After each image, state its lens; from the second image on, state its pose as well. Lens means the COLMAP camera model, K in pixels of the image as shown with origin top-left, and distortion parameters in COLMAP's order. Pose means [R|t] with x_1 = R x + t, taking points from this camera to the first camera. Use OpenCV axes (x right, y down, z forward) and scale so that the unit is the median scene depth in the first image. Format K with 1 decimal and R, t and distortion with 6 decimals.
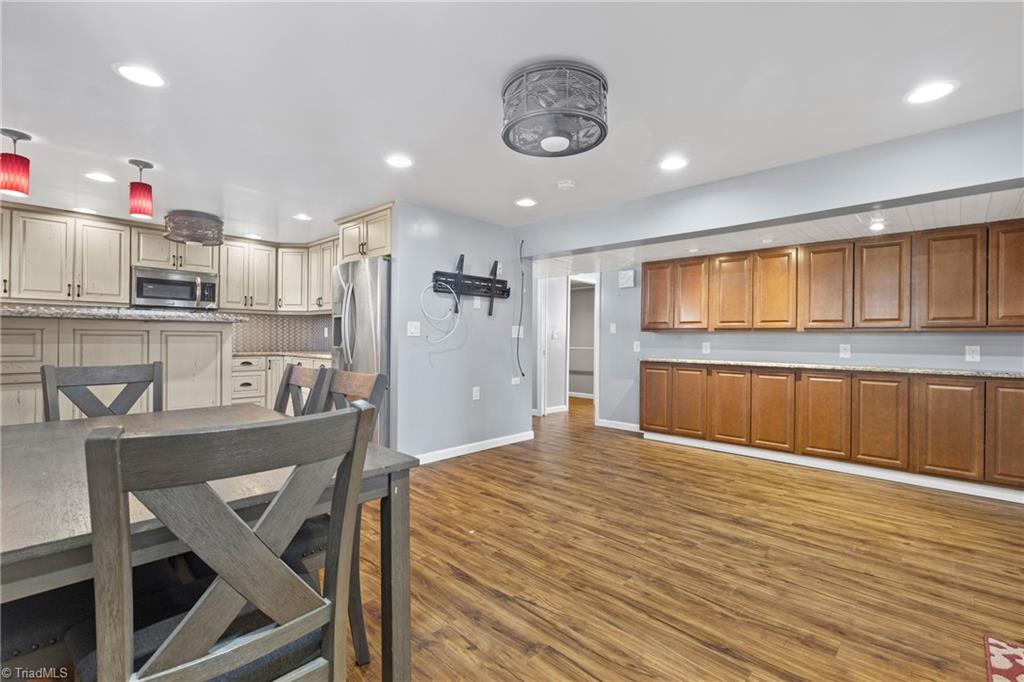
lens RADIAL K [[461.7, 0, 512.6], [0, 461.7, 340.0], [0, 0, 1]] dist [-0.000123, -0.000067]
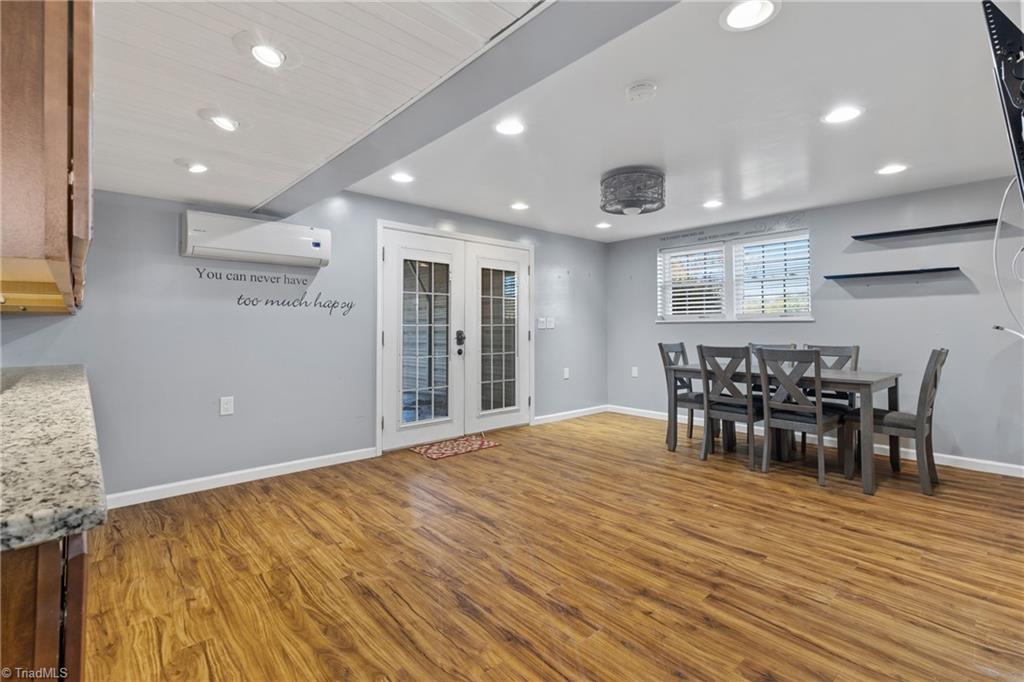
lens RADIAL K [[461.7, 0, 500.9], [0, 461.7, 320.4], [0, 0, 1]] dist [-0.000123, -0.000067]
pose [[-0.995779, -0.005138, 0.091637, 0.300012], [-0.006547, 0.999865, -0.015083, -0.007110], [-0.091547, -0.015619, -0.995678, 1.981445]]
